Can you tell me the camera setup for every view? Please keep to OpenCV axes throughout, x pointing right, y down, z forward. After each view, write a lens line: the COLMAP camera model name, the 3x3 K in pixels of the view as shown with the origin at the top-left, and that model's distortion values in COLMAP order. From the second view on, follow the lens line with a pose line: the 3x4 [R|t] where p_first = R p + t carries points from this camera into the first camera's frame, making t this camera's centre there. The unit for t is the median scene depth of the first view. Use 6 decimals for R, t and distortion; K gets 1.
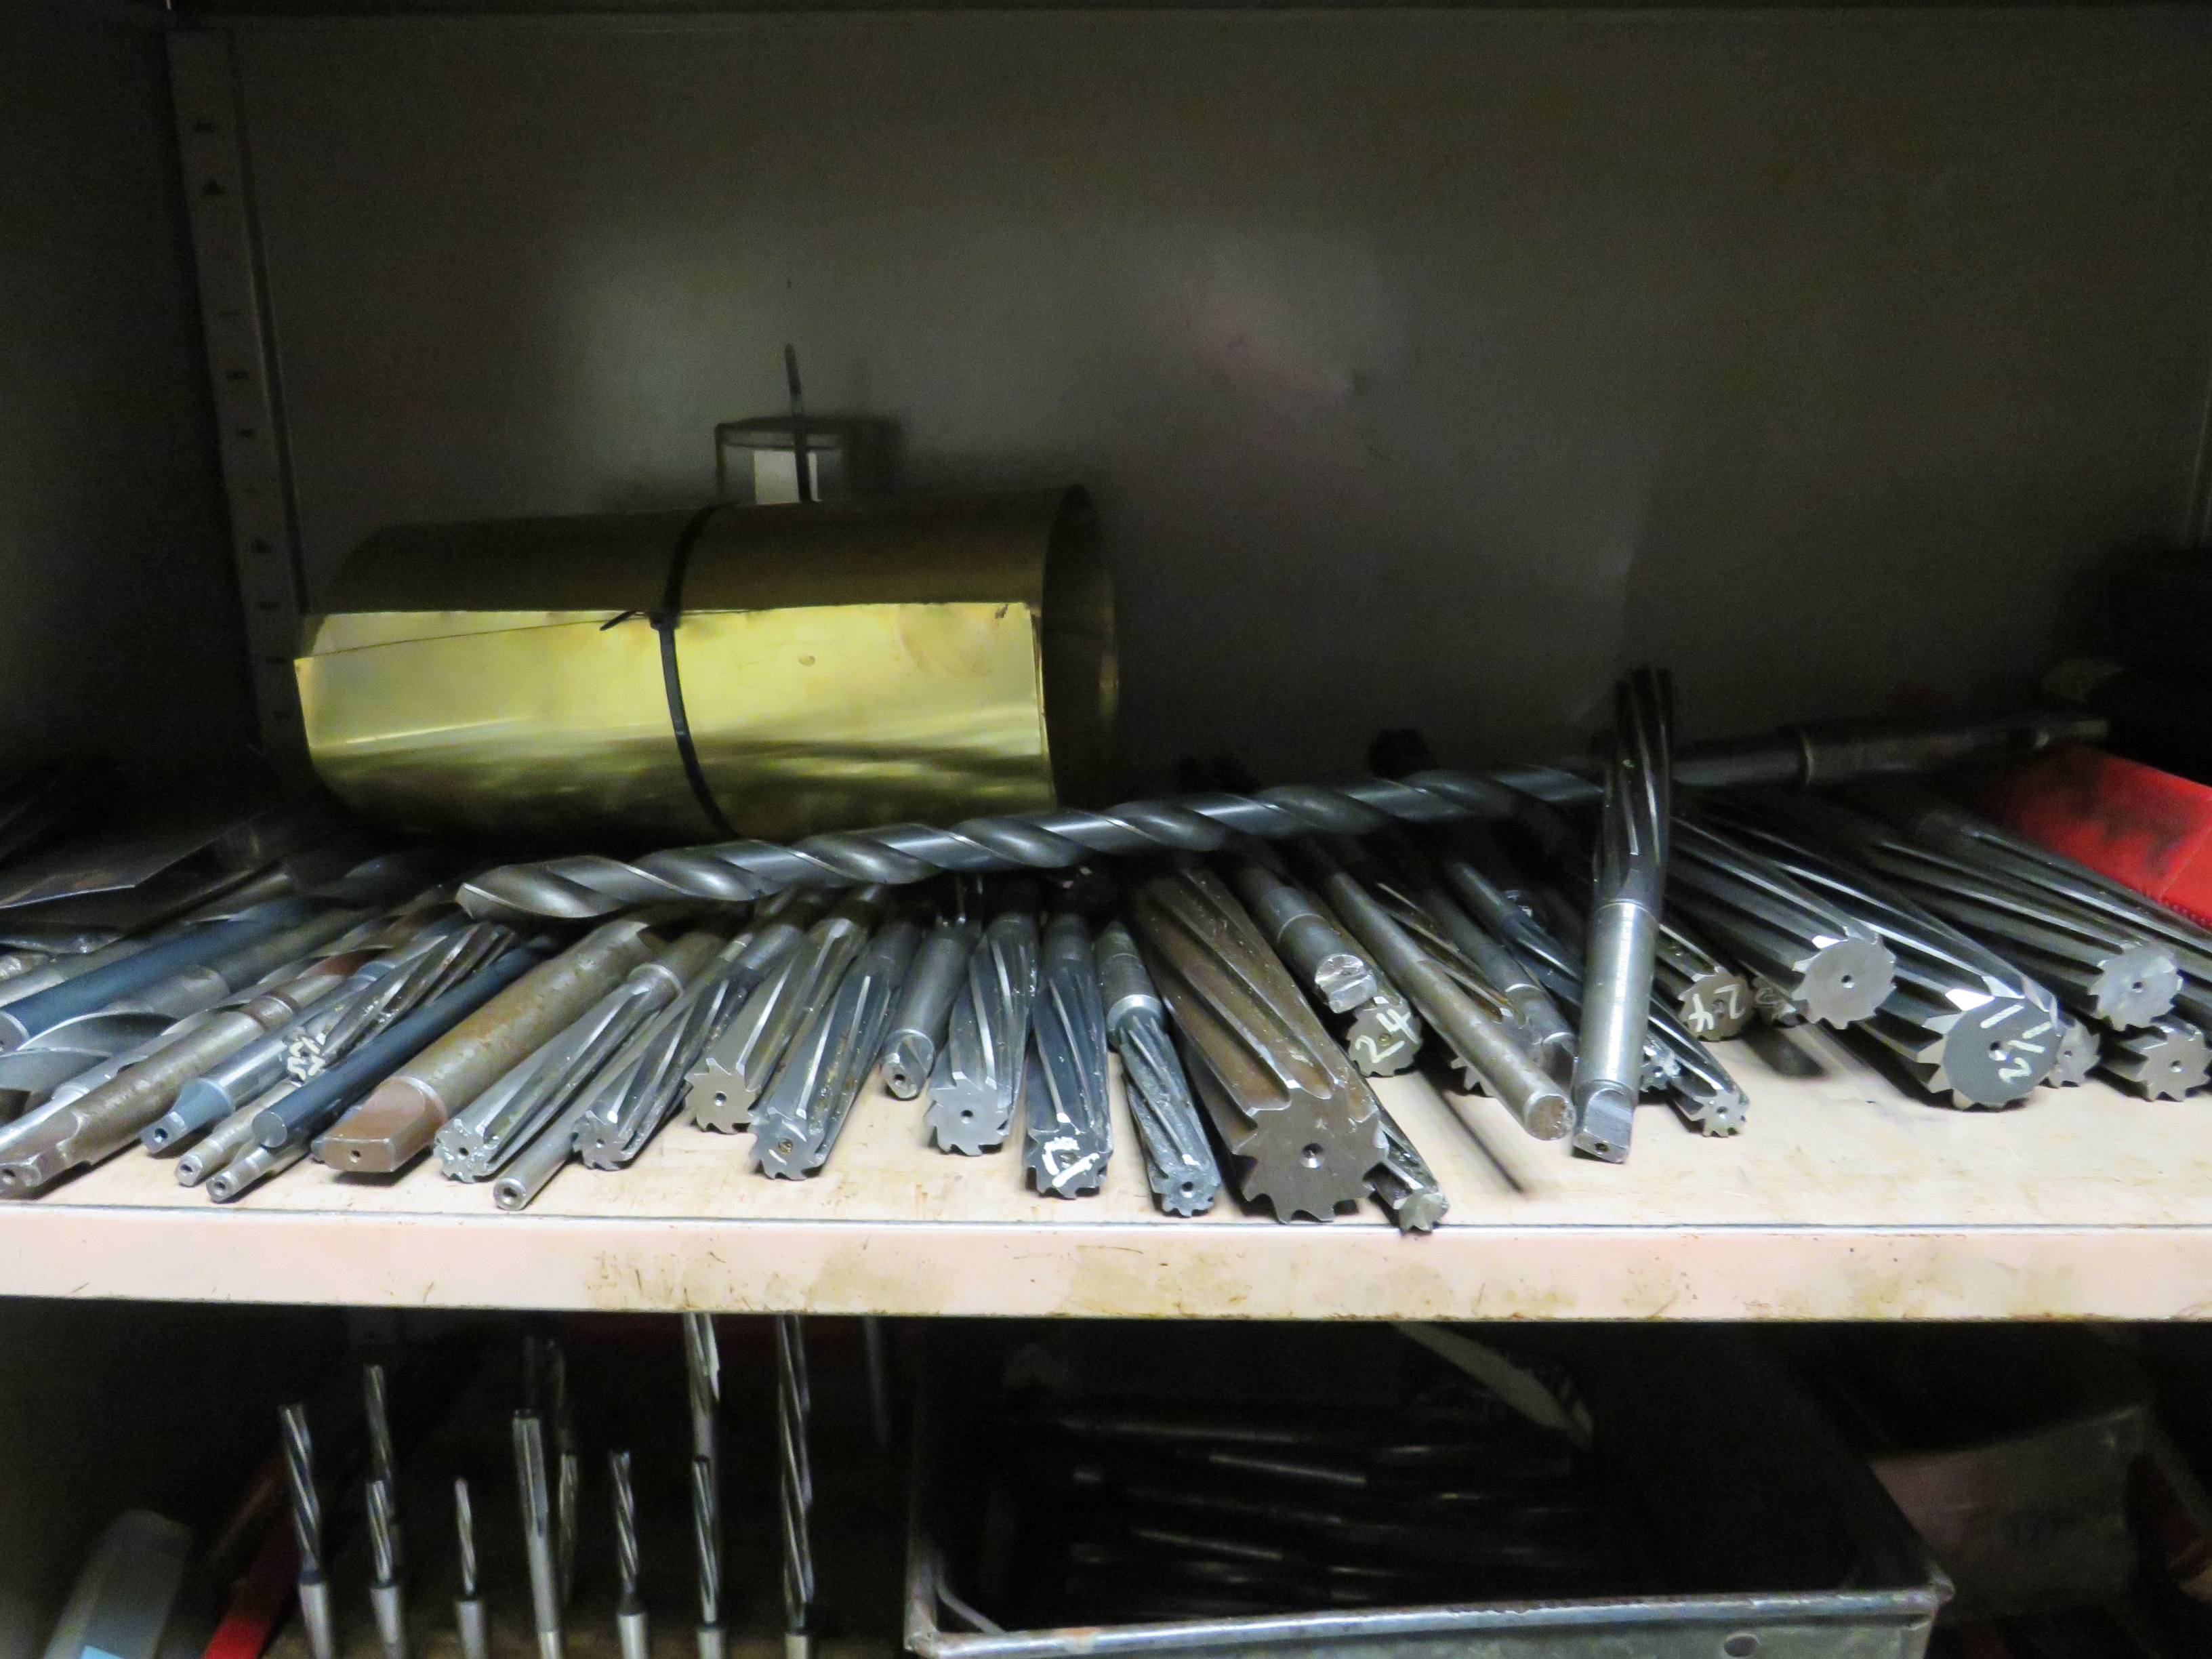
lens RADIAL K [[1566.3, 0, 1099.1], [0, 1566.3, 819.9], [0, 0, 1]] dist [-0.040760, 0.015414]
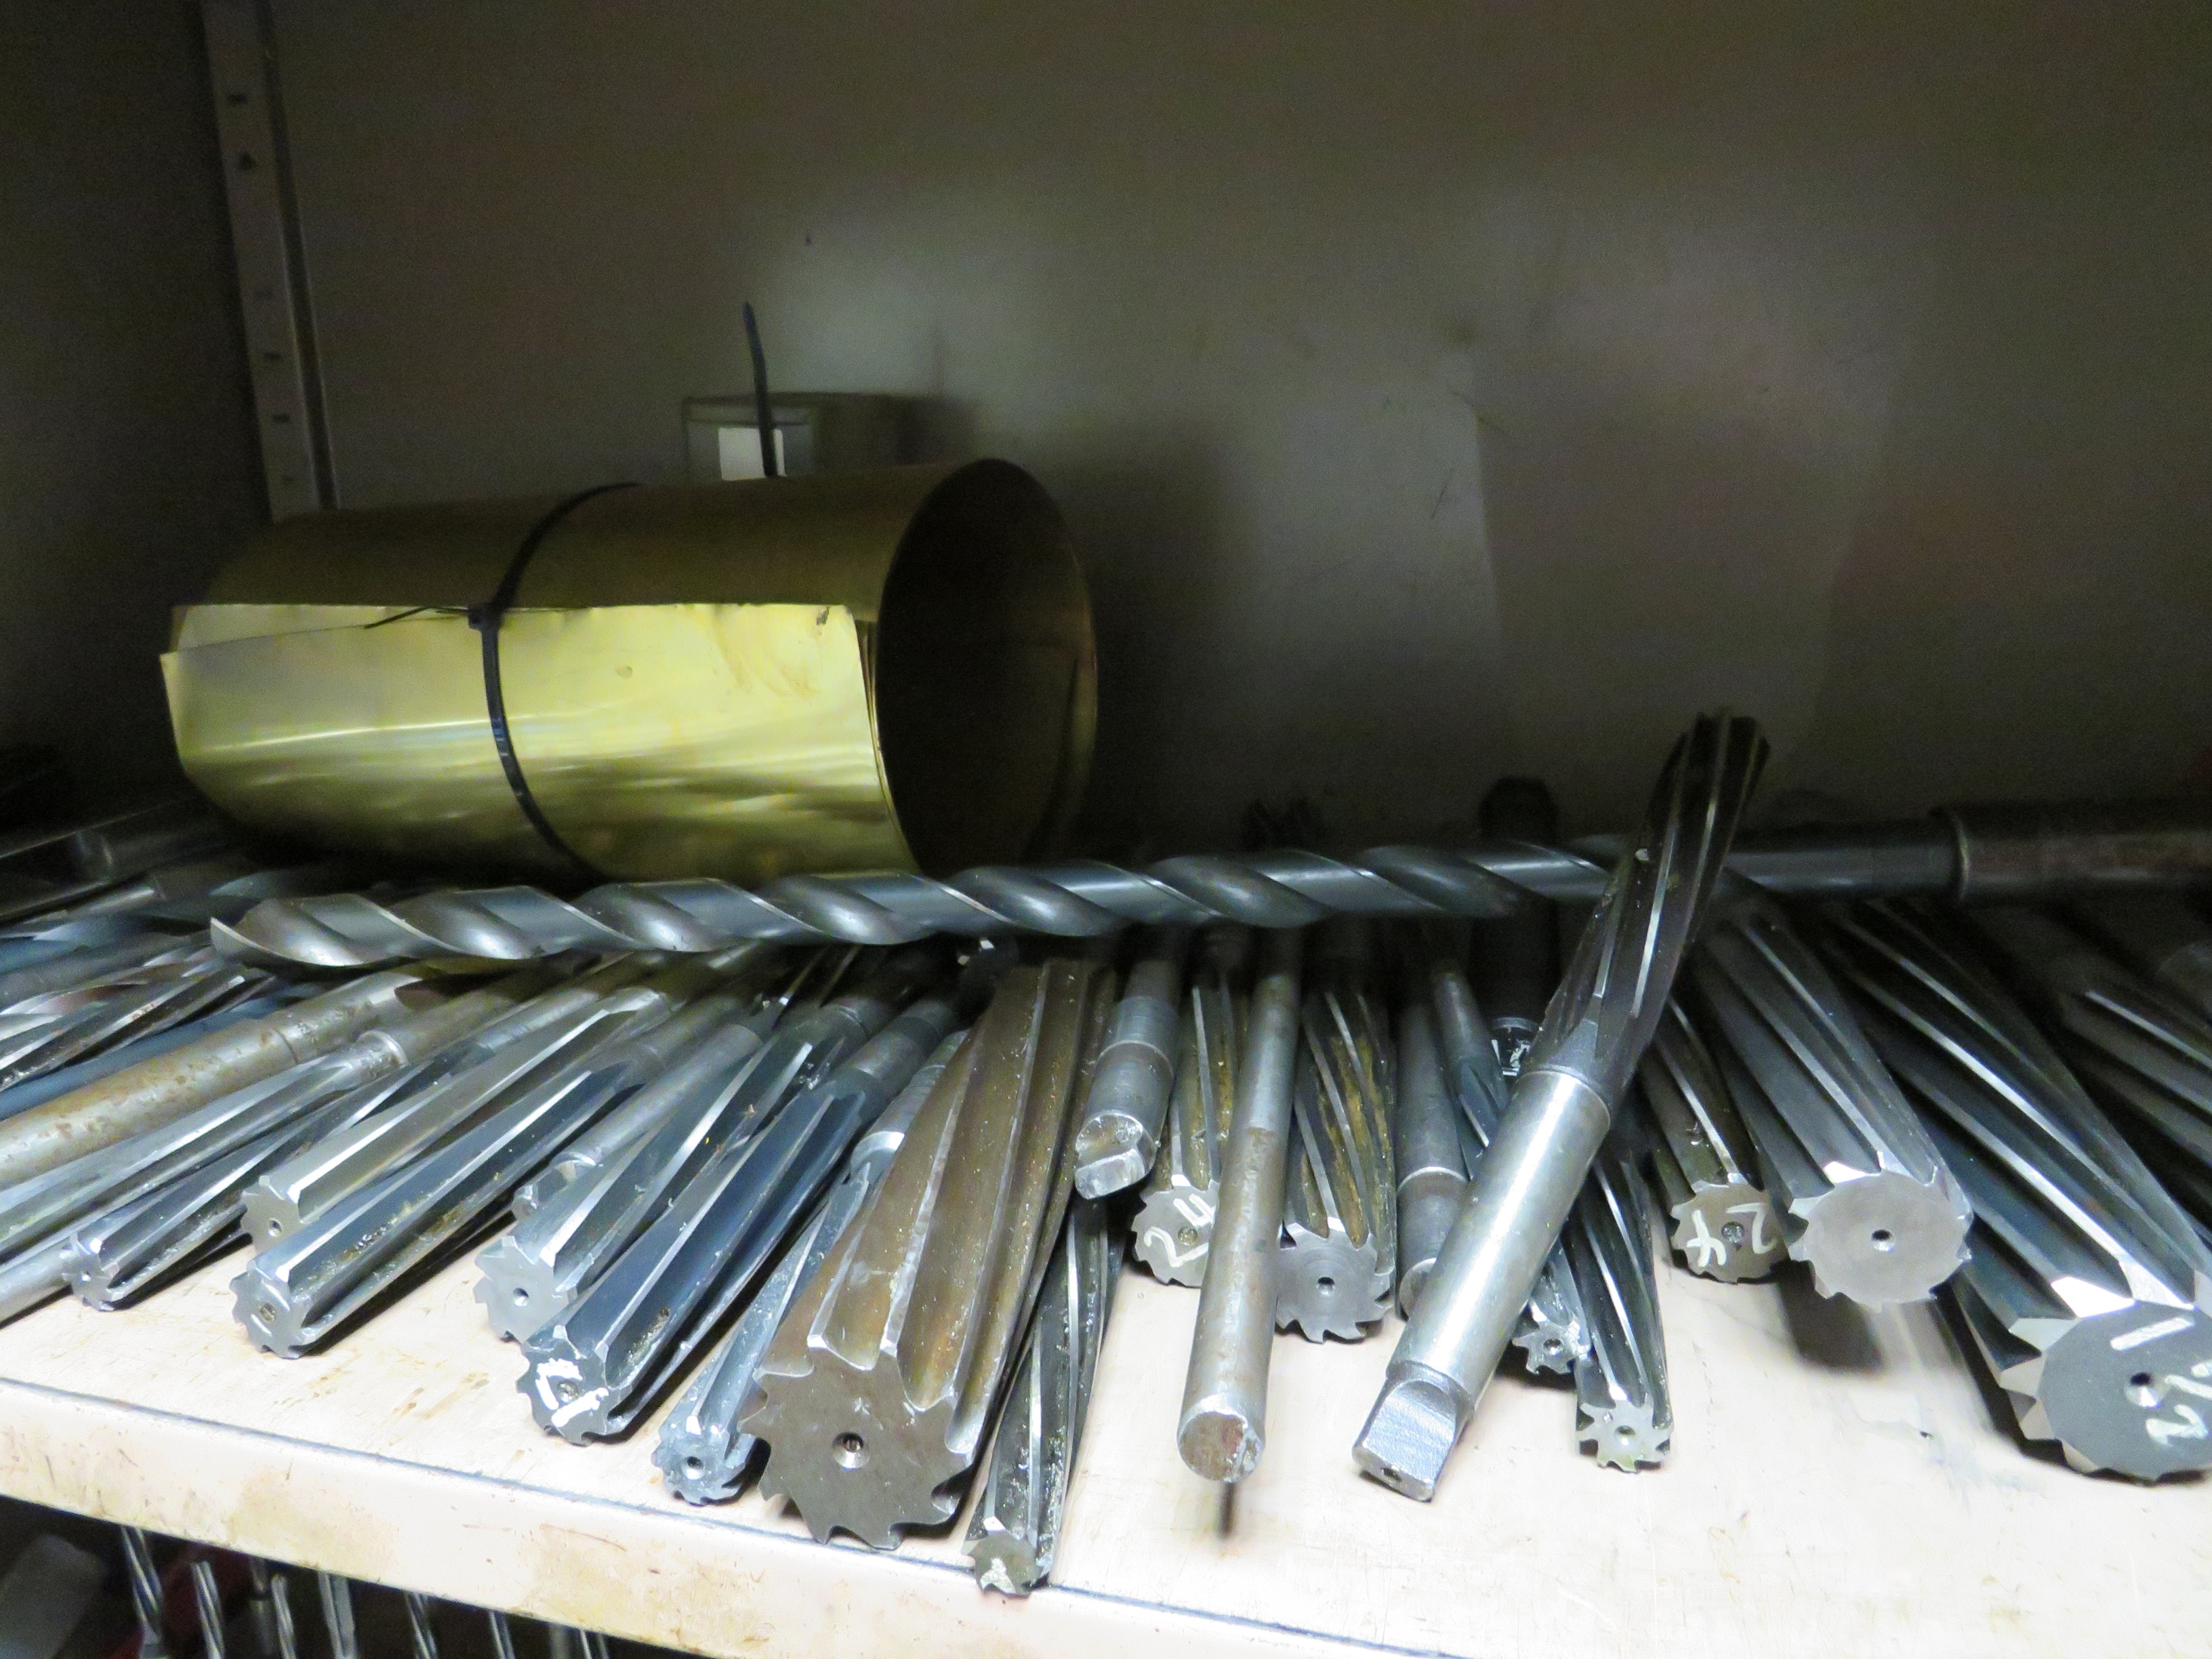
lens RADIAL K [[1566.3, 0, 1097.8], [0, 1566.3, 840.8], [0, 0, 1]] dist [-0.040760, 0.015414]
pose [[0.969960, 0.053387, -0.237333, 0.299057], [-0.052804, 0.998566, 0.008818, -0.039415], [0.237464, 0.003979, 0.971388, 0.312795]]
